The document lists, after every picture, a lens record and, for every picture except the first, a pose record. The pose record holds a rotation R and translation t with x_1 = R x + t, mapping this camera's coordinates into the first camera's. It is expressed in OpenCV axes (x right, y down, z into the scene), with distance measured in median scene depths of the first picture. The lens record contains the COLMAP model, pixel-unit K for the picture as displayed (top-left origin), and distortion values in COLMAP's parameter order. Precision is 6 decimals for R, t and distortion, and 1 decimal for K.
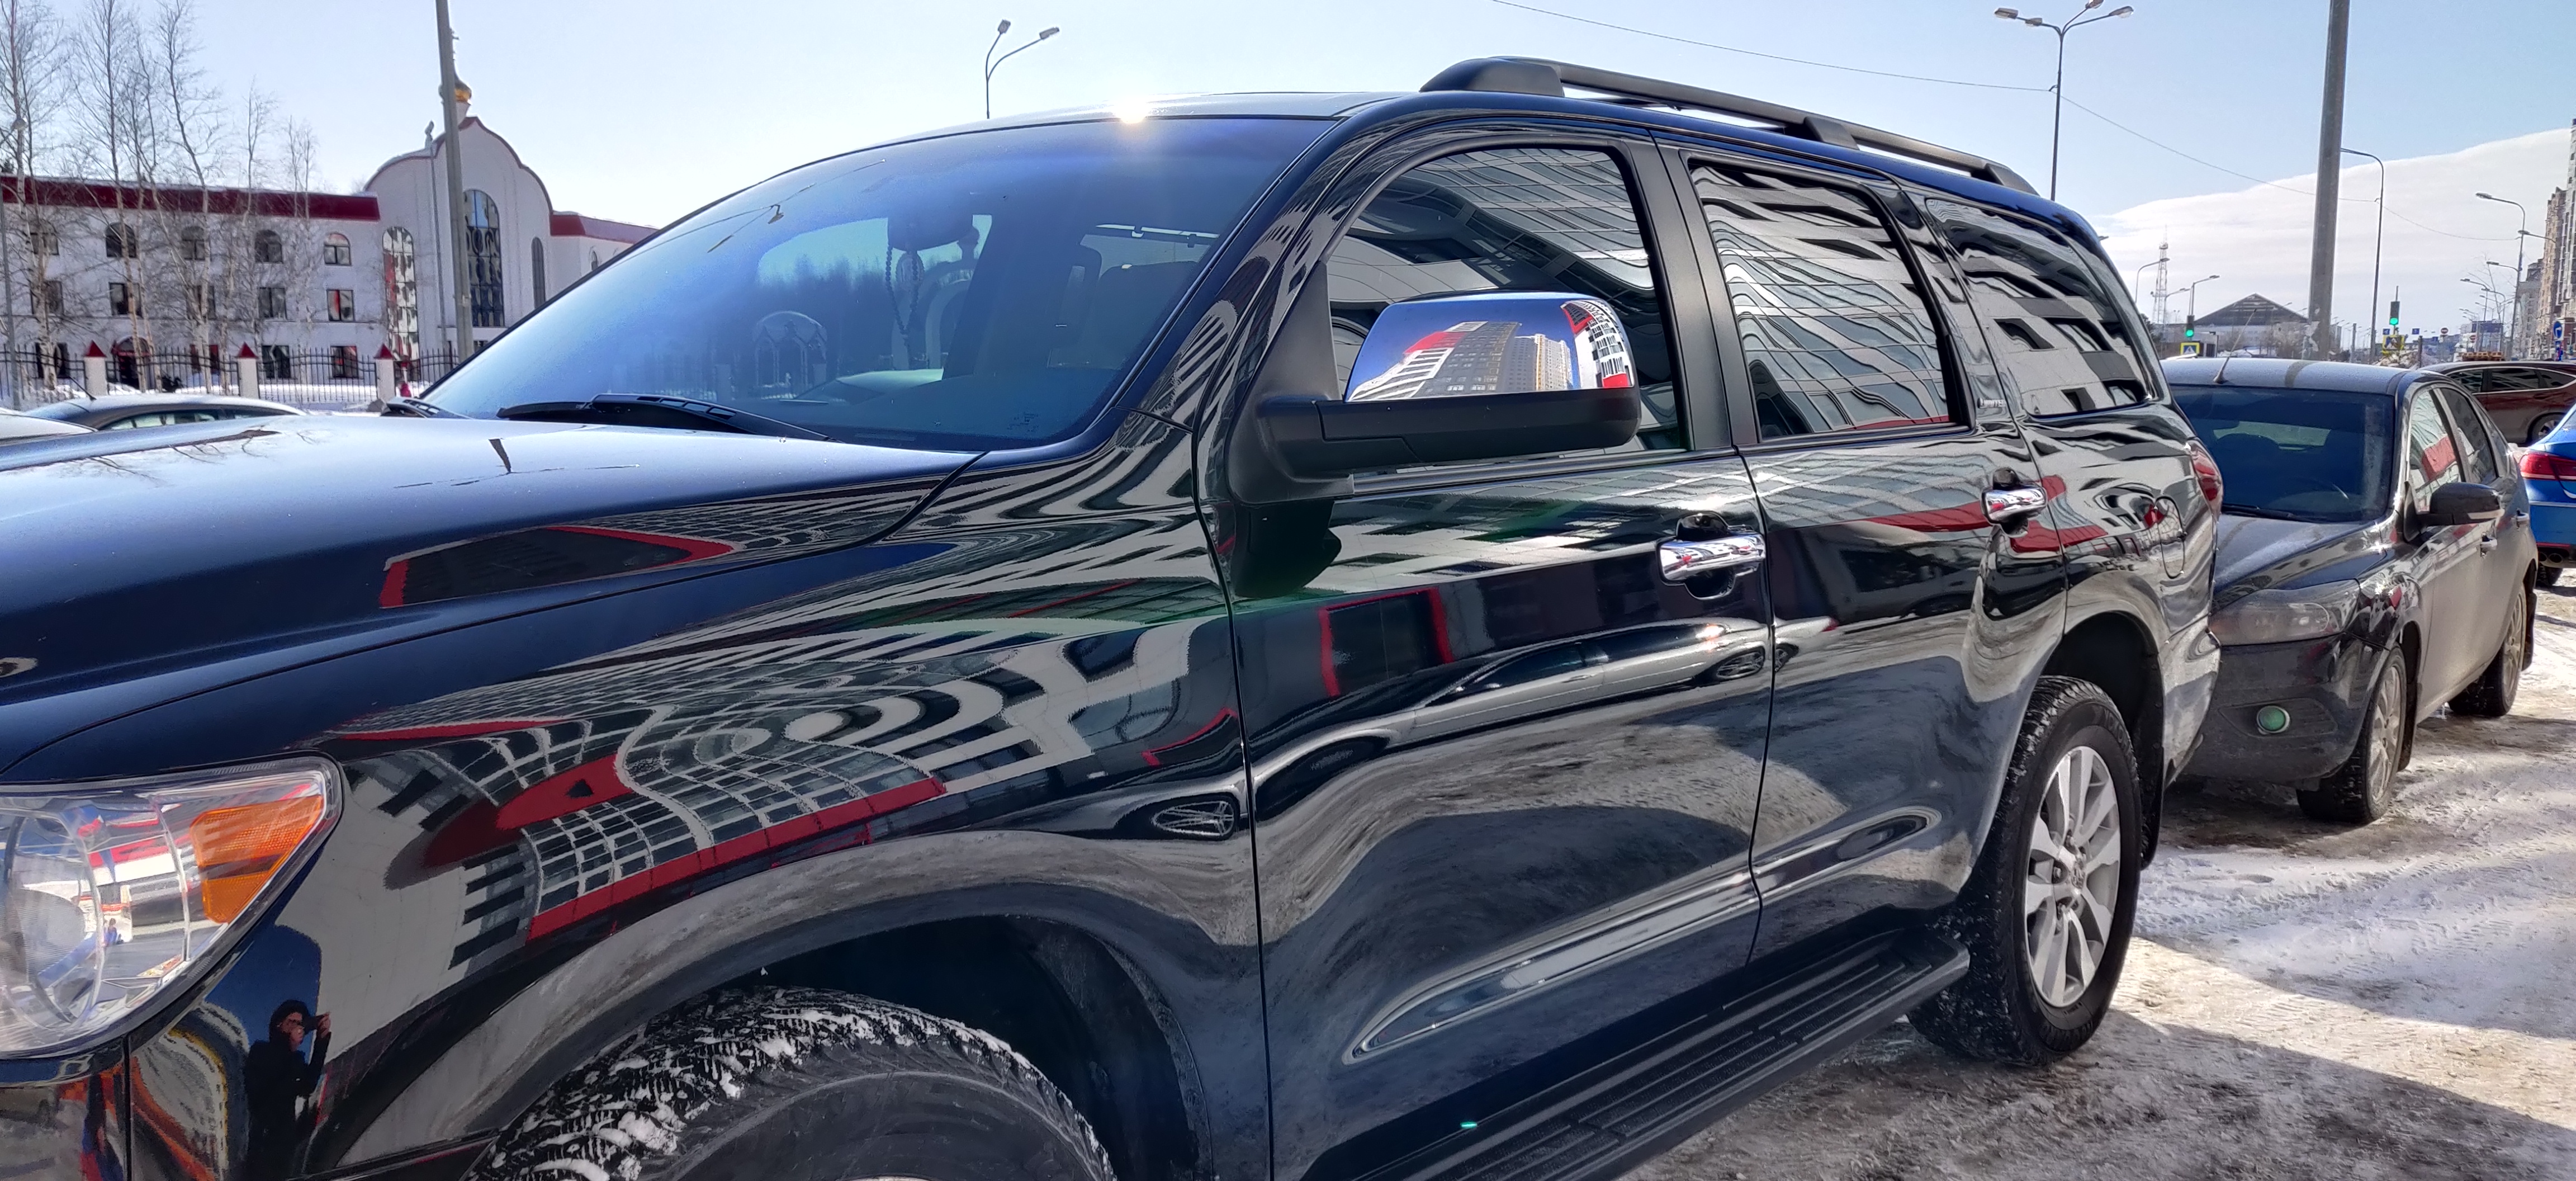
lens RADIAL K [[2027.5, 0, 1292.7], [0, 2027.5, 587.3], [0, 0, 1]] dist [0.062058, 0.003299]
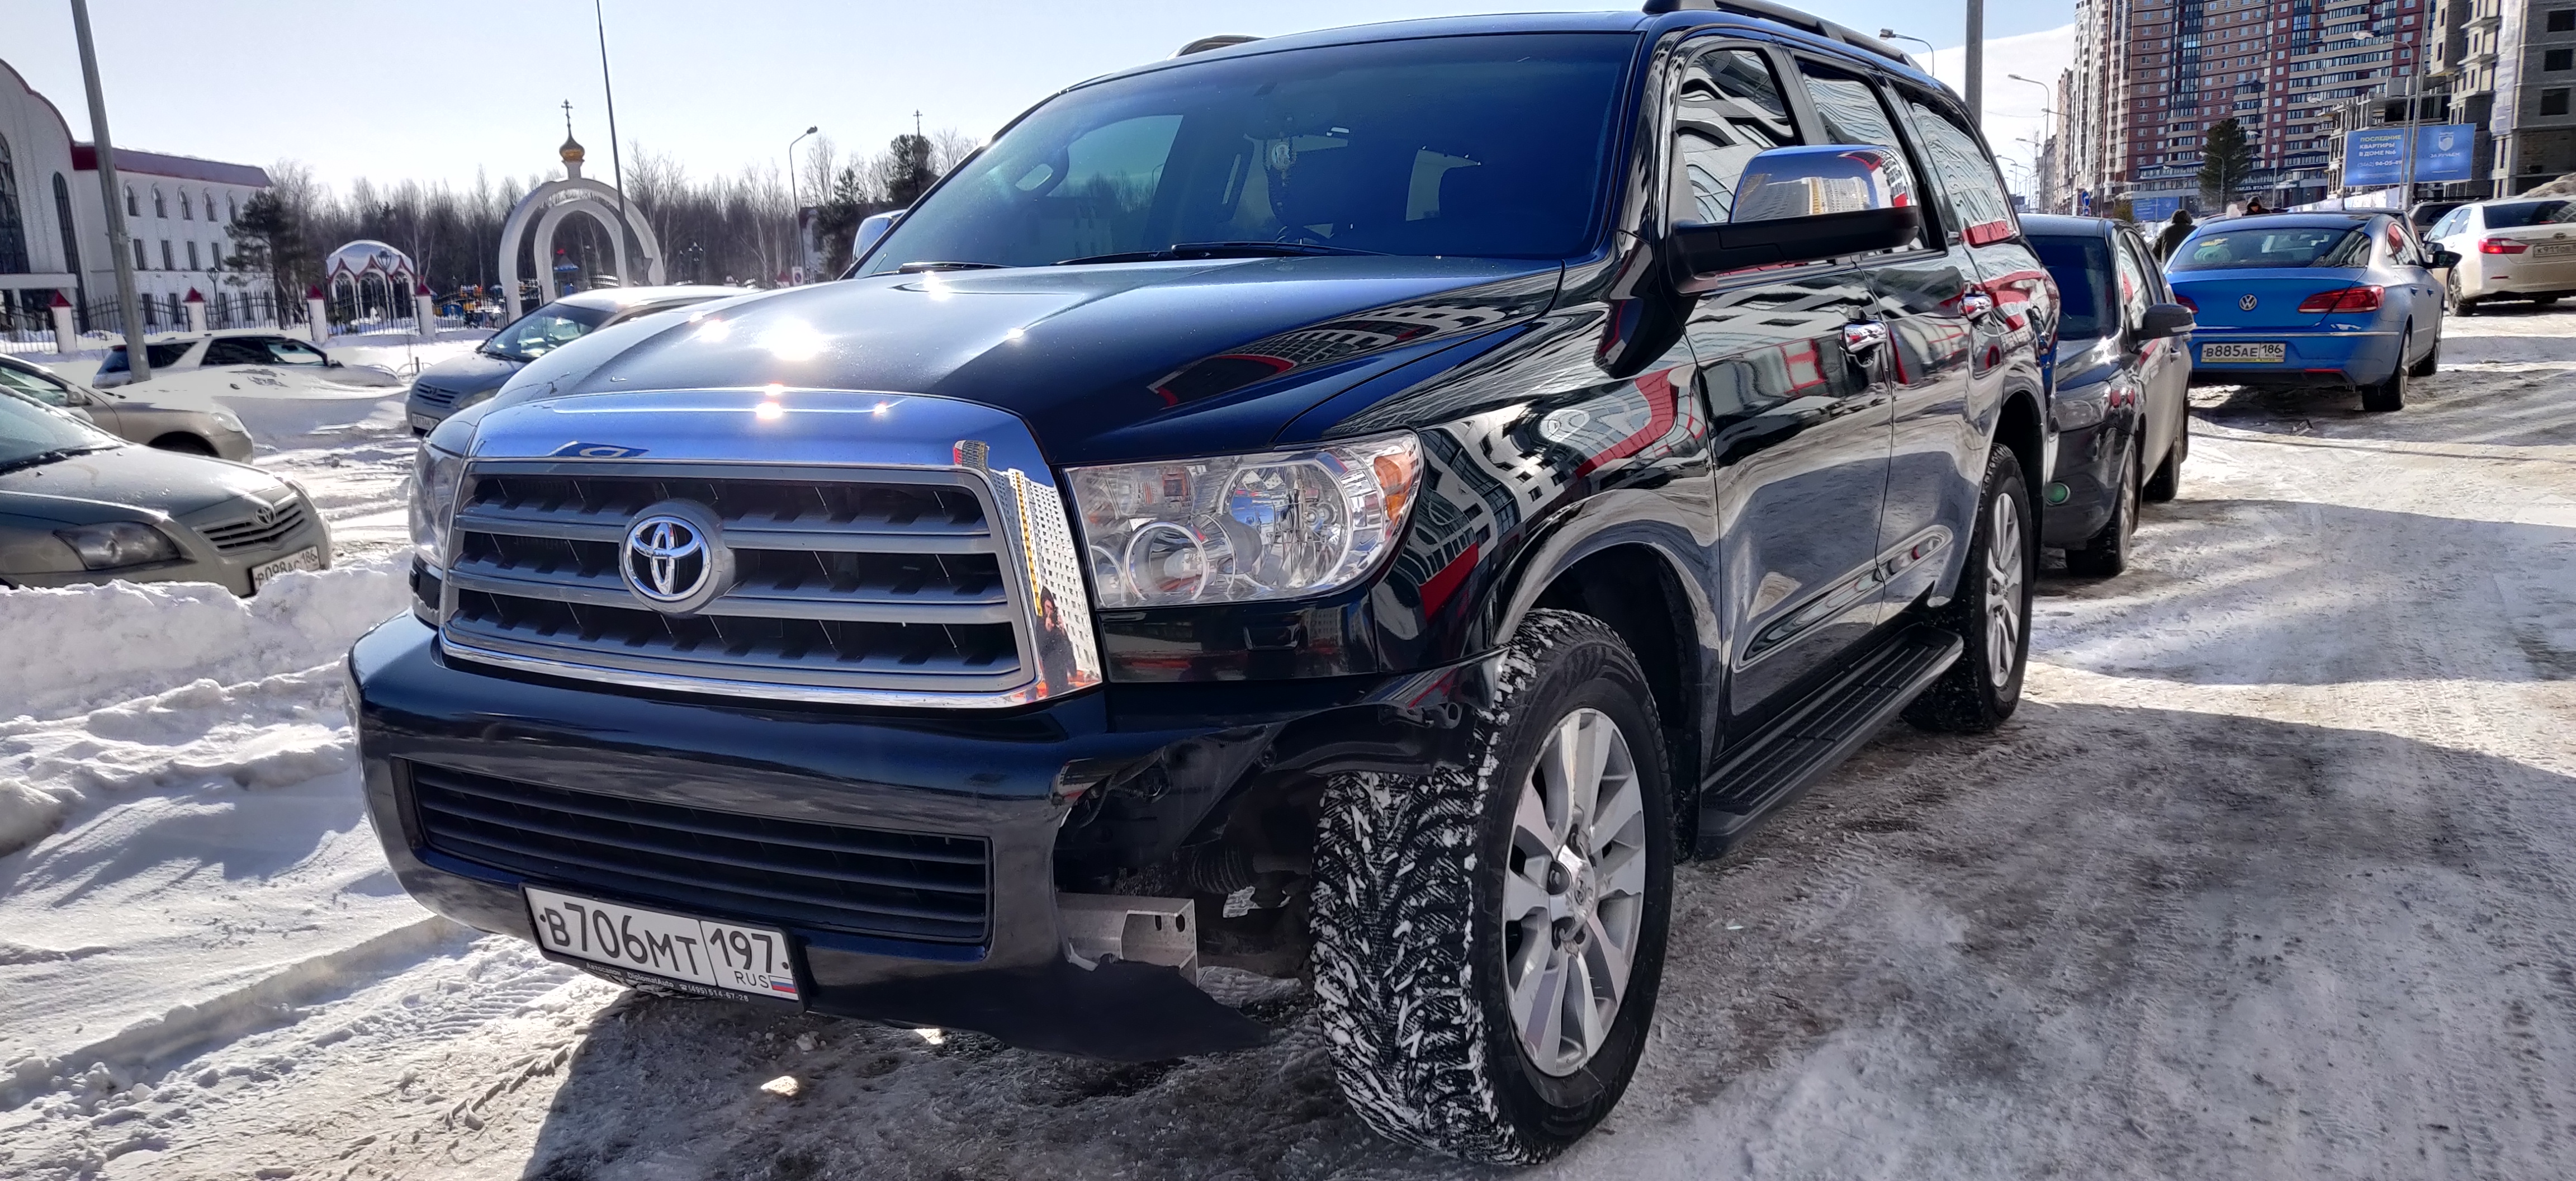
lens RADIAL K [[2027.5, 0, 1282.7], [0, 2027.5, 590.8], [0, 0, 1]] dist [0.062058, 0.003299]
pose [[0.982686, -0.070824, 0.171206, -0.286587], [0.062974, 0.996718, 0.050863, 0.040458], [-0.174247, -0.039201, 0.983921, -0.215988]]
